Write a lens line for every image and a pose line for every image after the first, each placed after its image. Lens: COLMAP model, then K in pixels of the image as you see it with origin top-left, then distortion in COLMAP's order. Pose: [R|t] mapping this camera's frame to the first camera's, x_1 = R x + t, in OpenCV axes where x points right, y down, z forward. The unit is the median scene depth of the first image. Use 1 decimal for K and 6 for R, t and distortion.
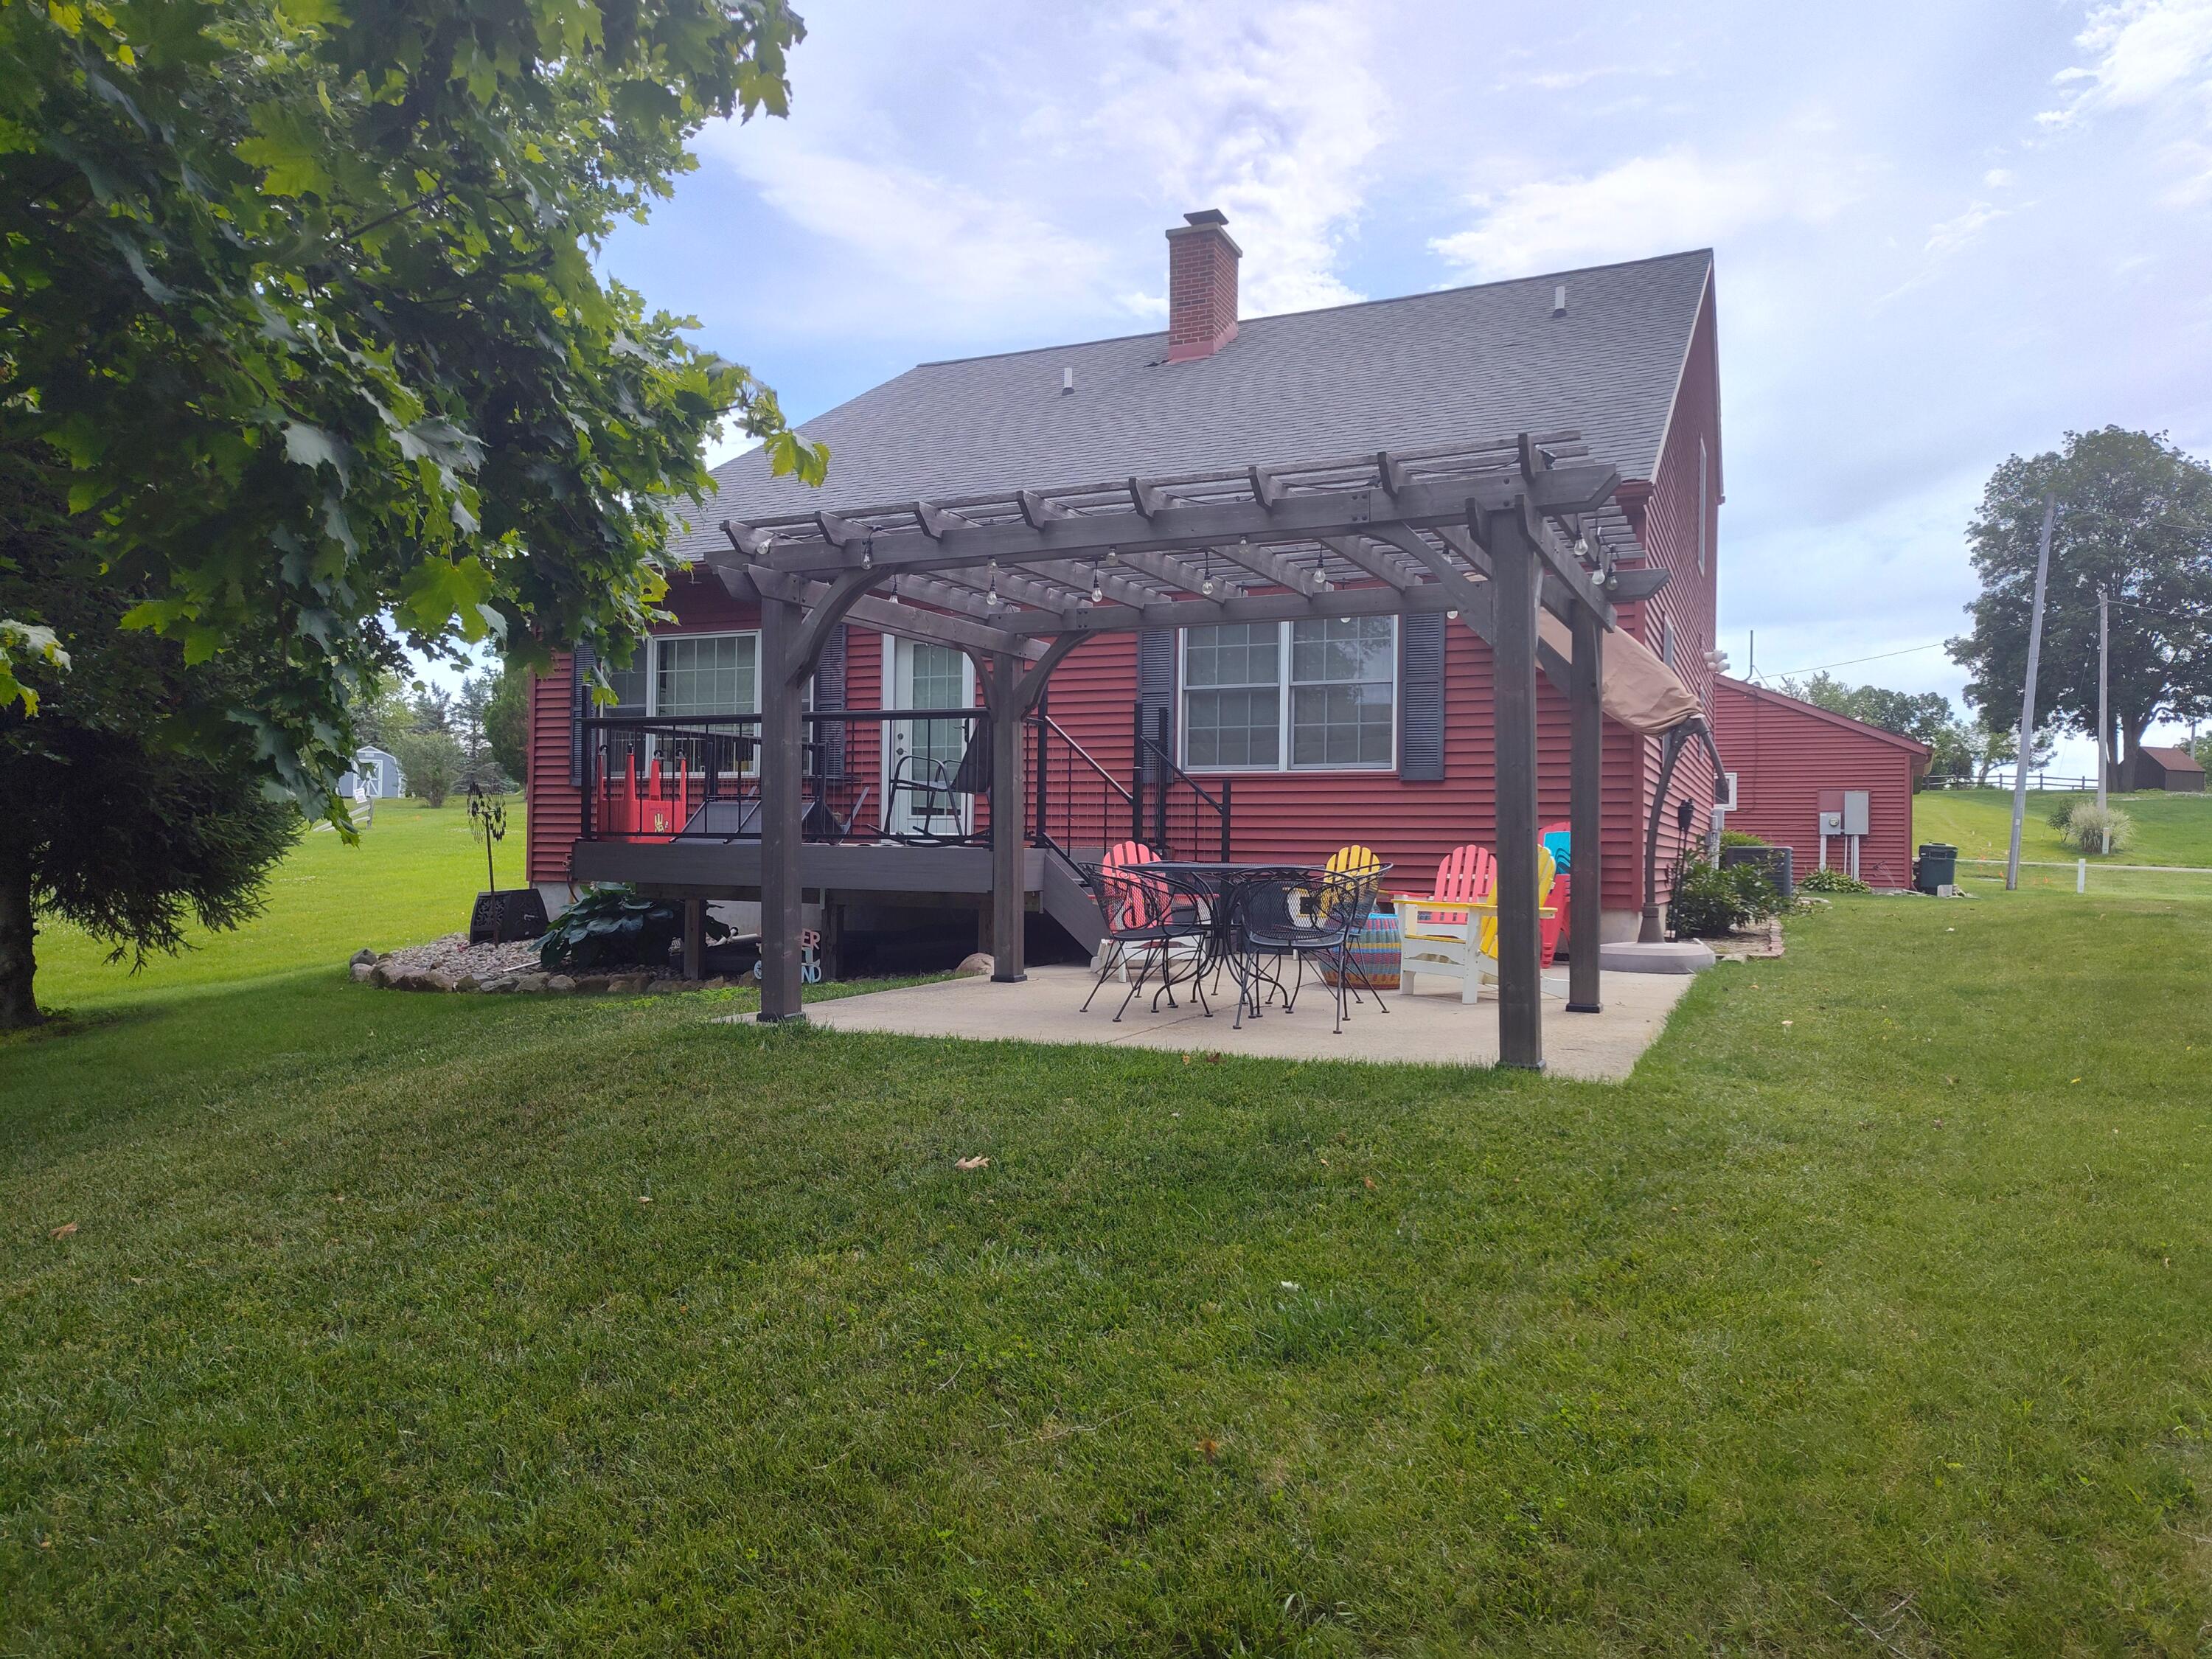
lens RADIAL K [[1496.3, 0, 1105.2], [0, 1496.3, 834.7], [0, 0, 1]] dist [0.078588, -0.113735]
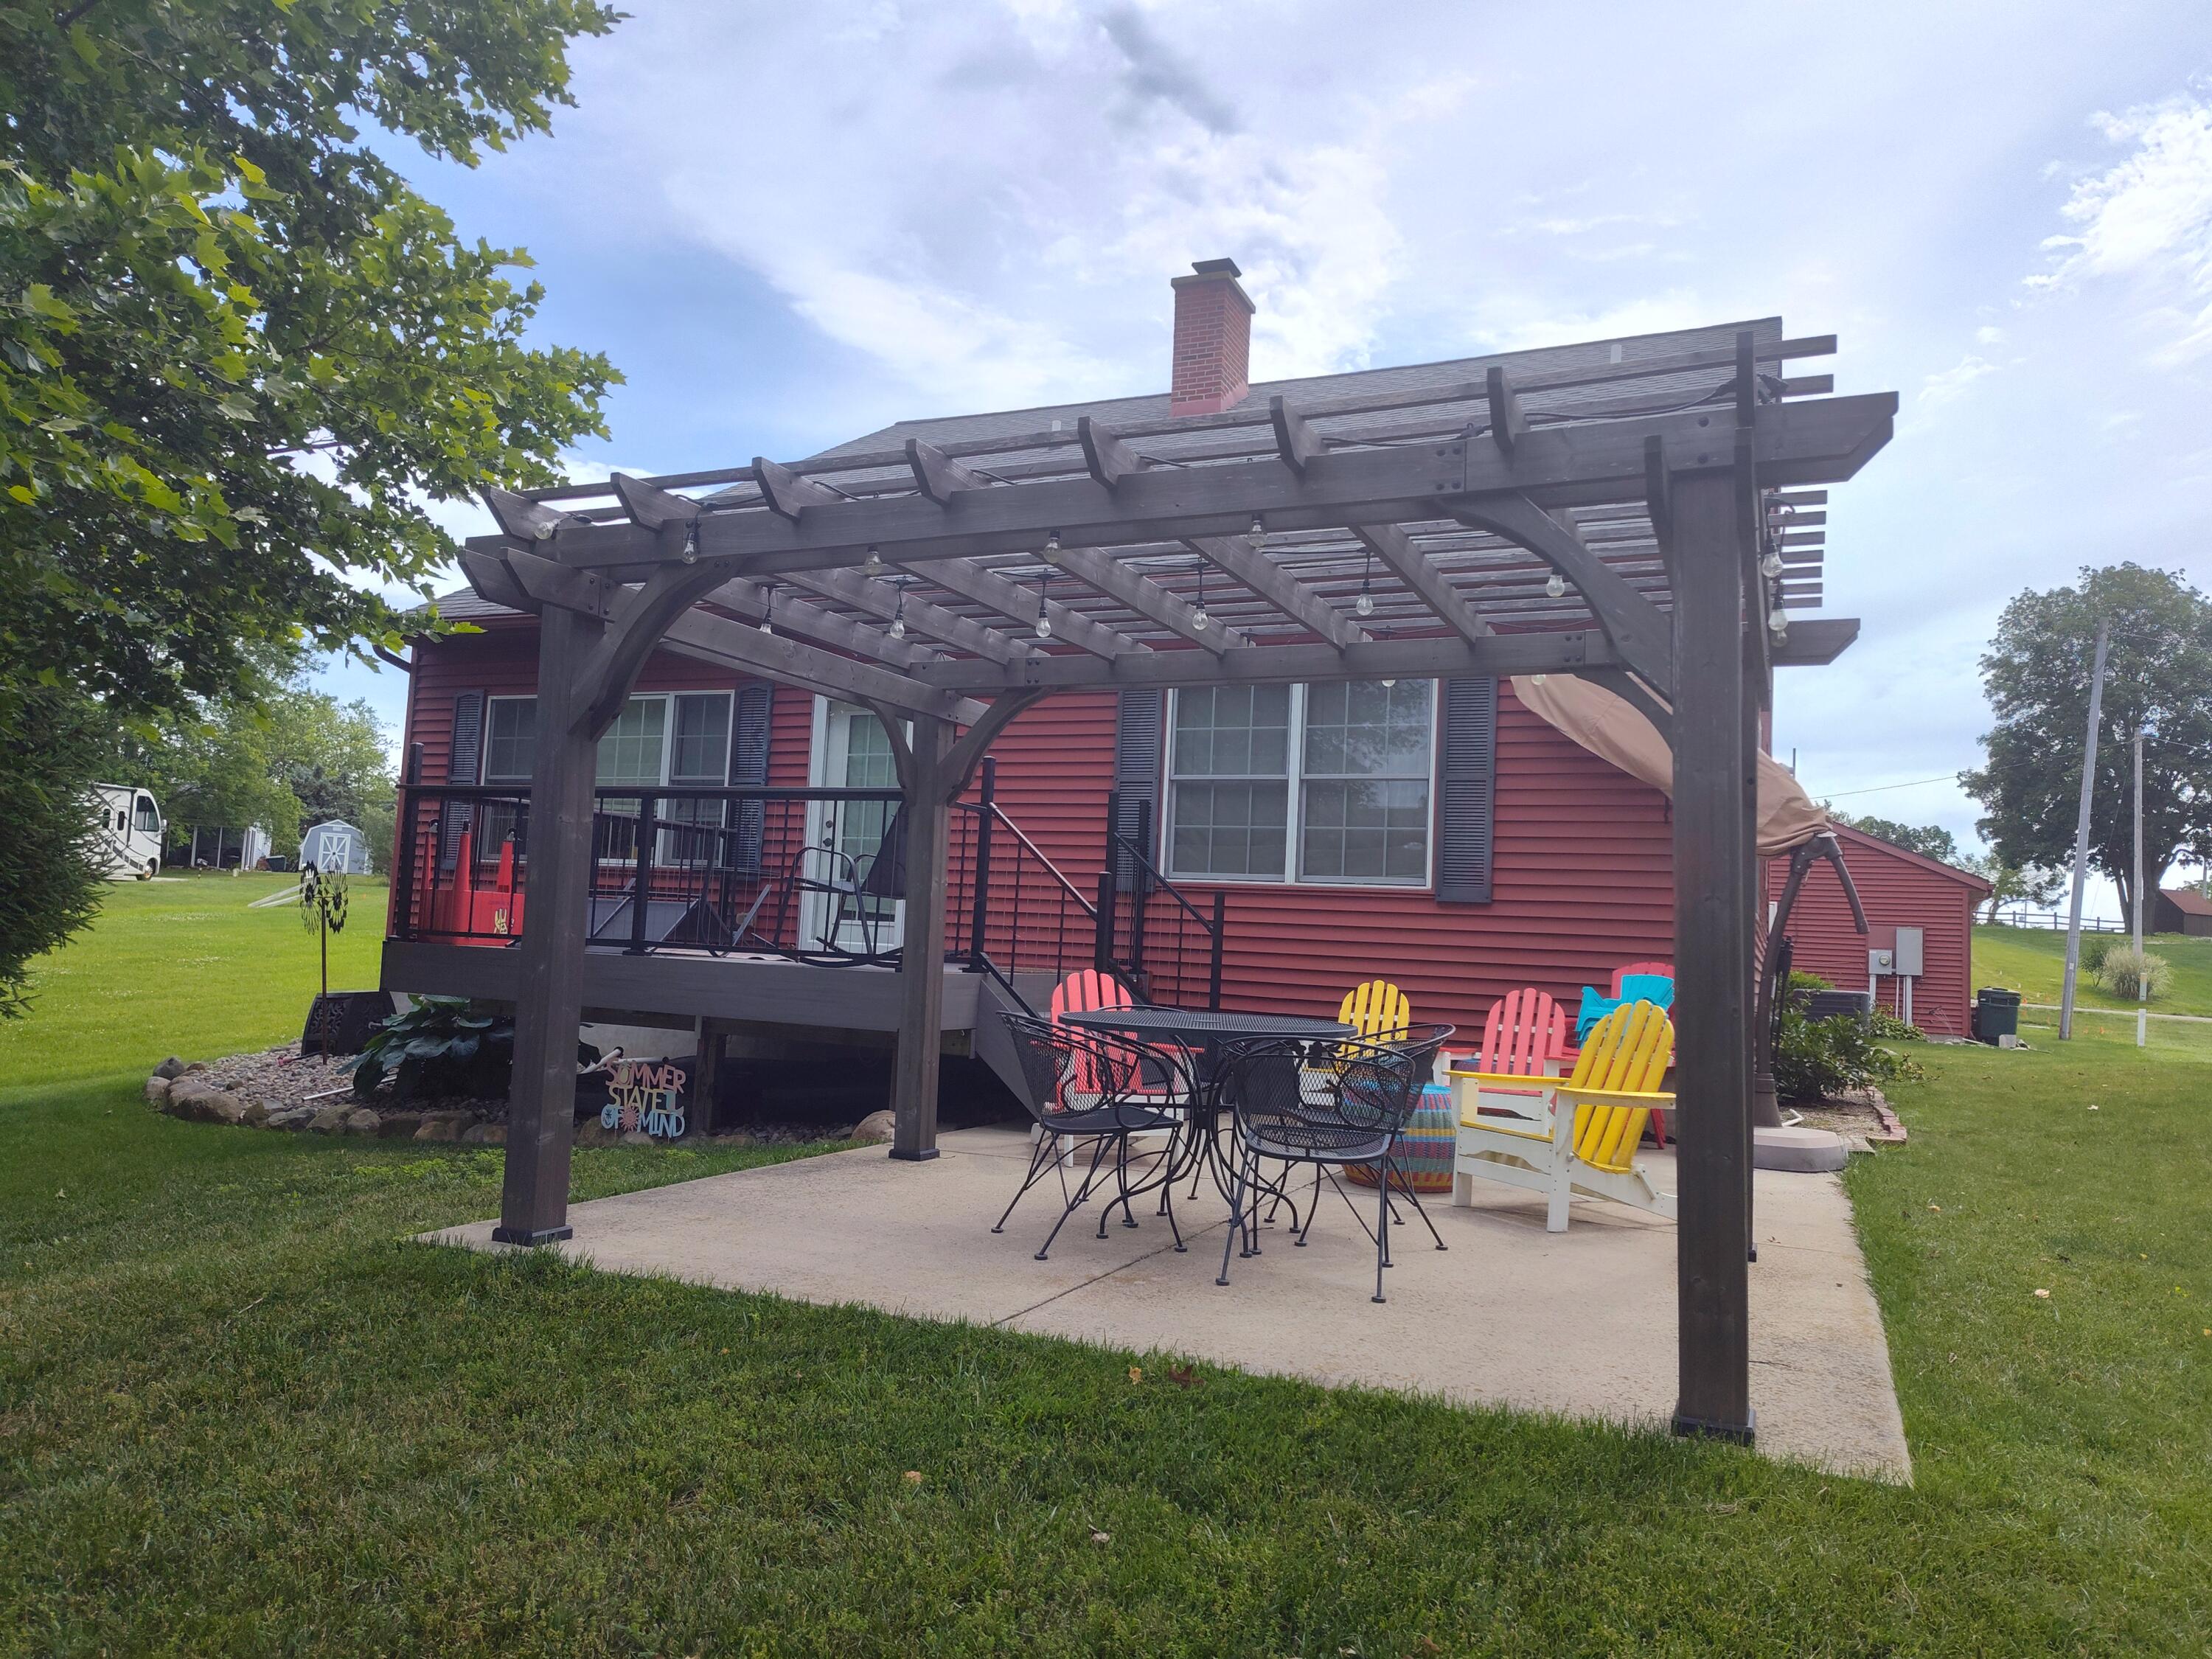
lens RADIAL K [[1496.3, 0, 1105.2], [0, 1496.3, 834.7], [0, 0, 1]] dist [0.078588, -0.113735]
pose [[0.999290, 0.037550, 0.002971, 0.015992], [-0.037264, 0.997021, -0.067526, -0.010415], [-0.005498, 0.067367, 0.997713, 0.193198]]
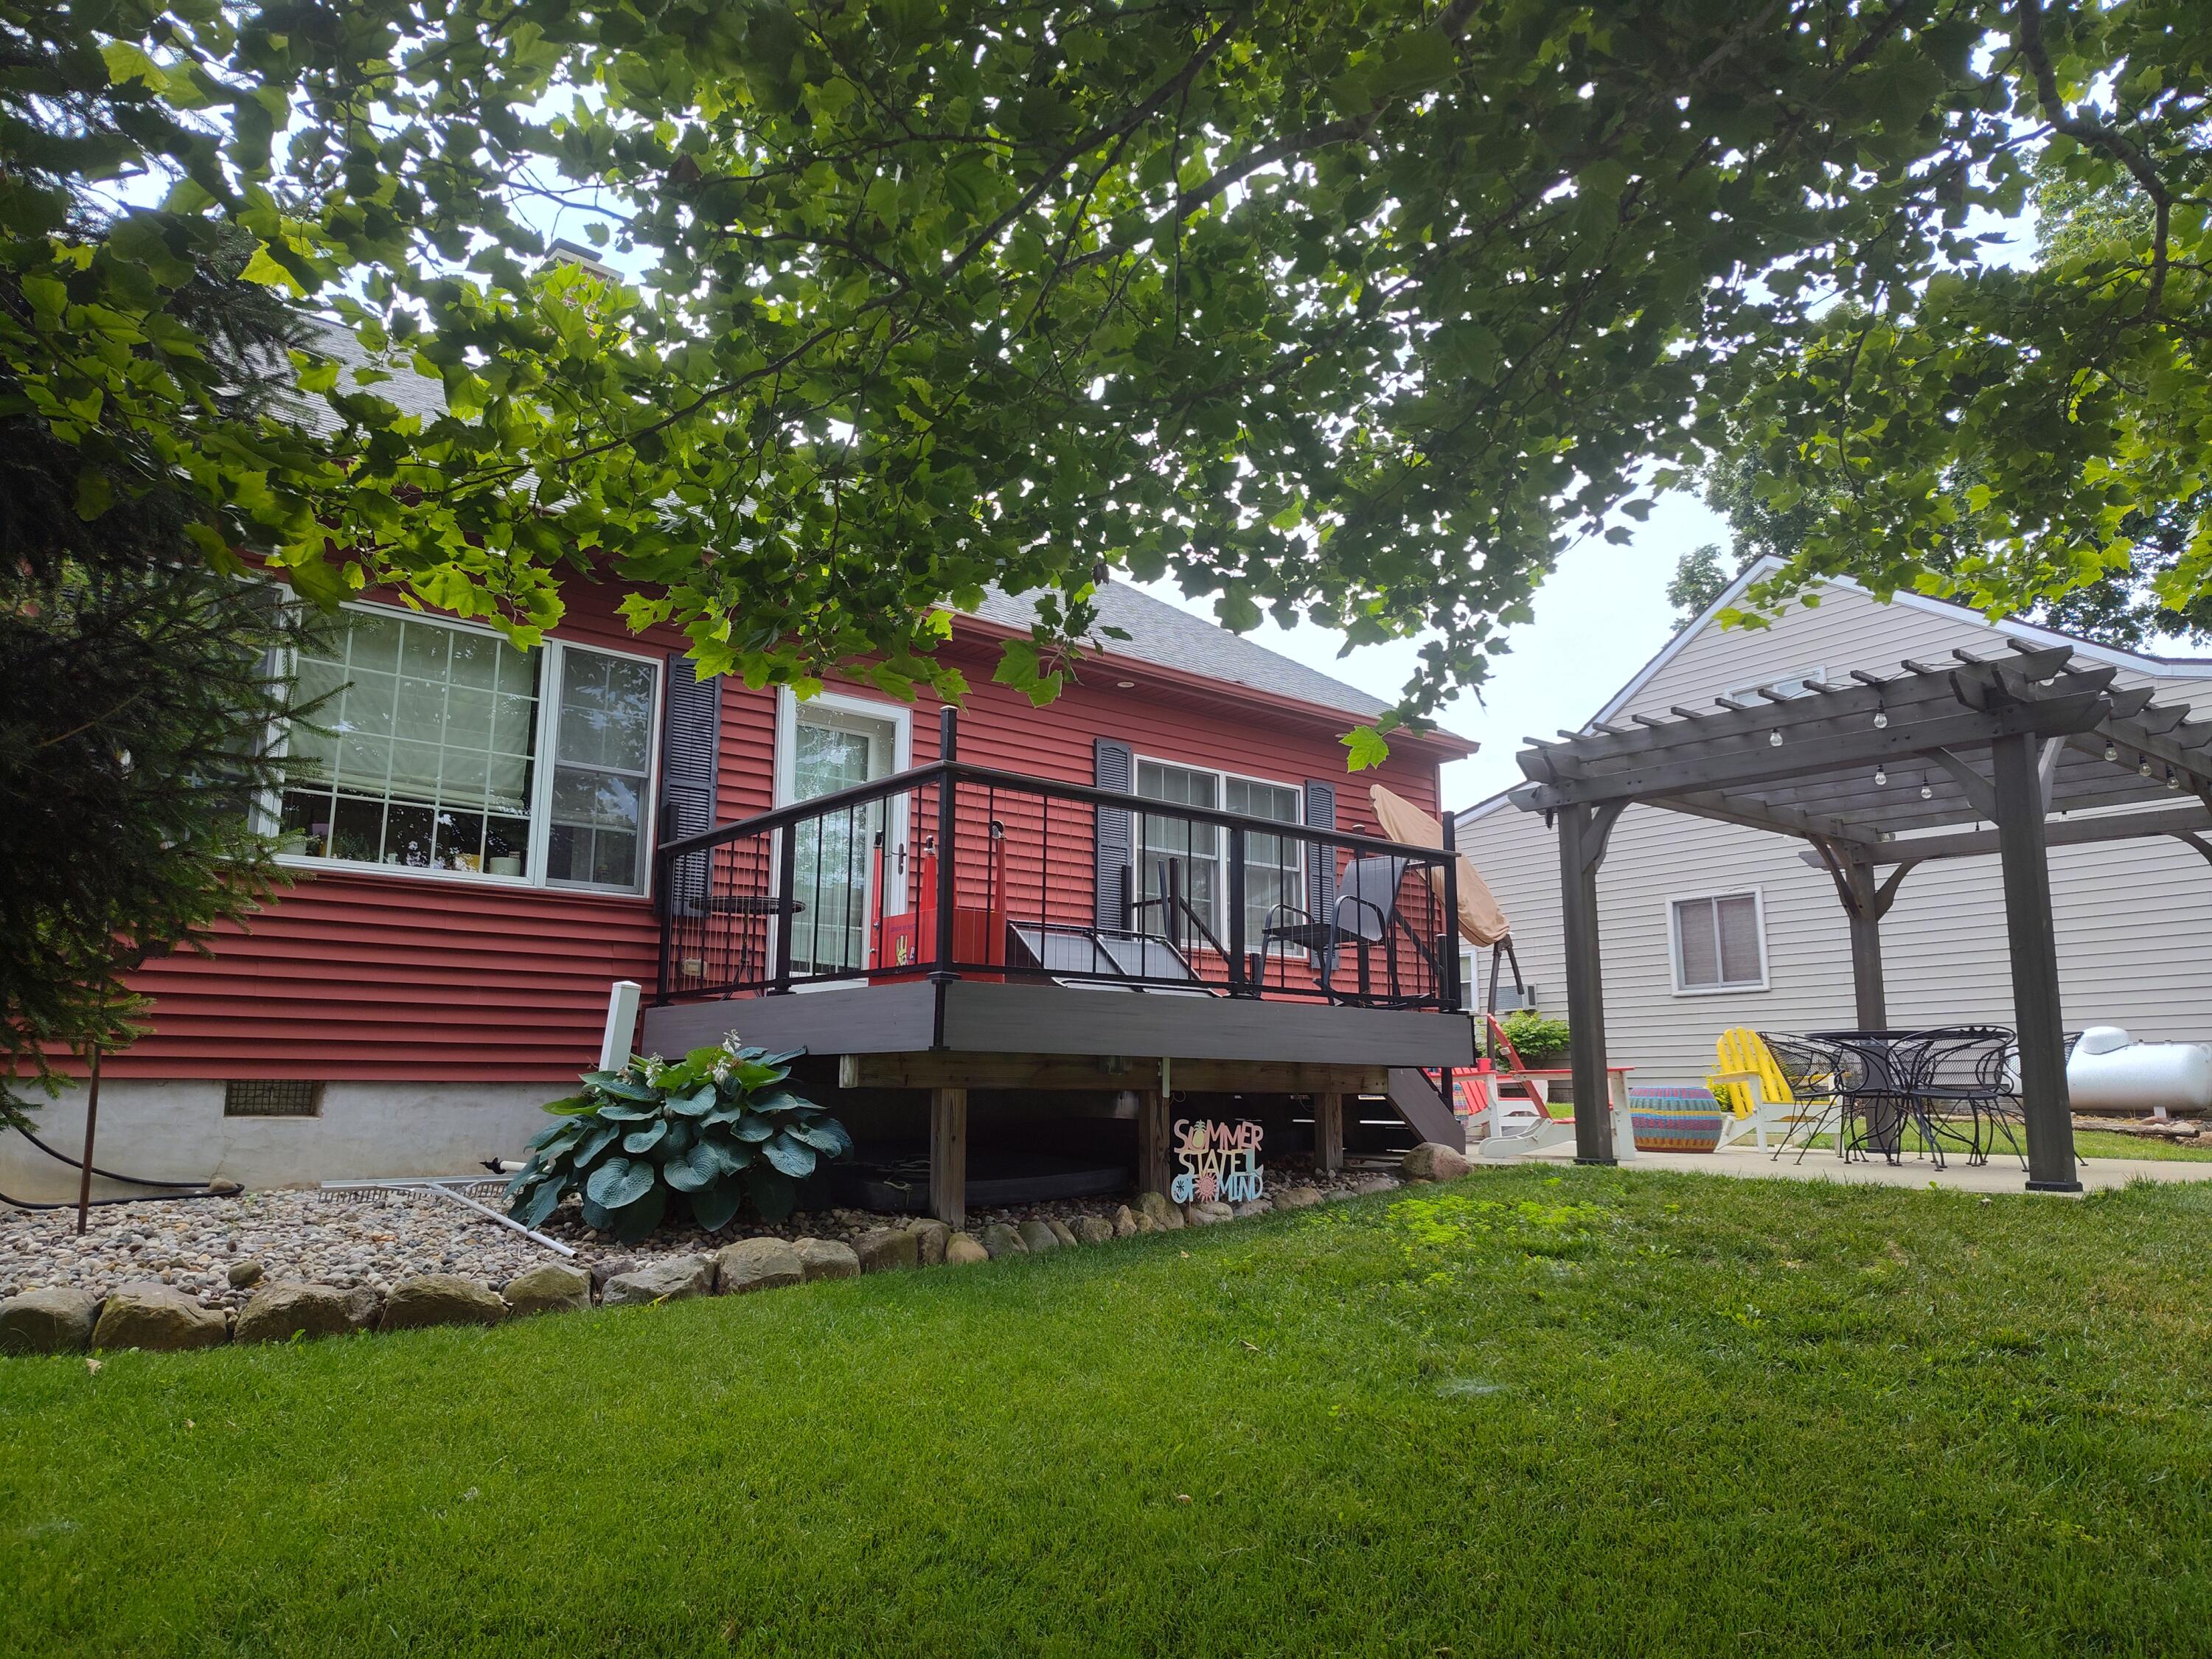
lens RADIAL K [[1492.8, 0, 1107.9], [0, 1492.8, 824.7], [0, 0, 1]] dist [0.037468, -0.047235]
pose [[0.431506, 0.149715, 0.889600, -0.762139], [-0.006194, 0.986601, -0.163035, 0.034423], [-0.902089, 0.064840, 0.426652, 0.656486]]
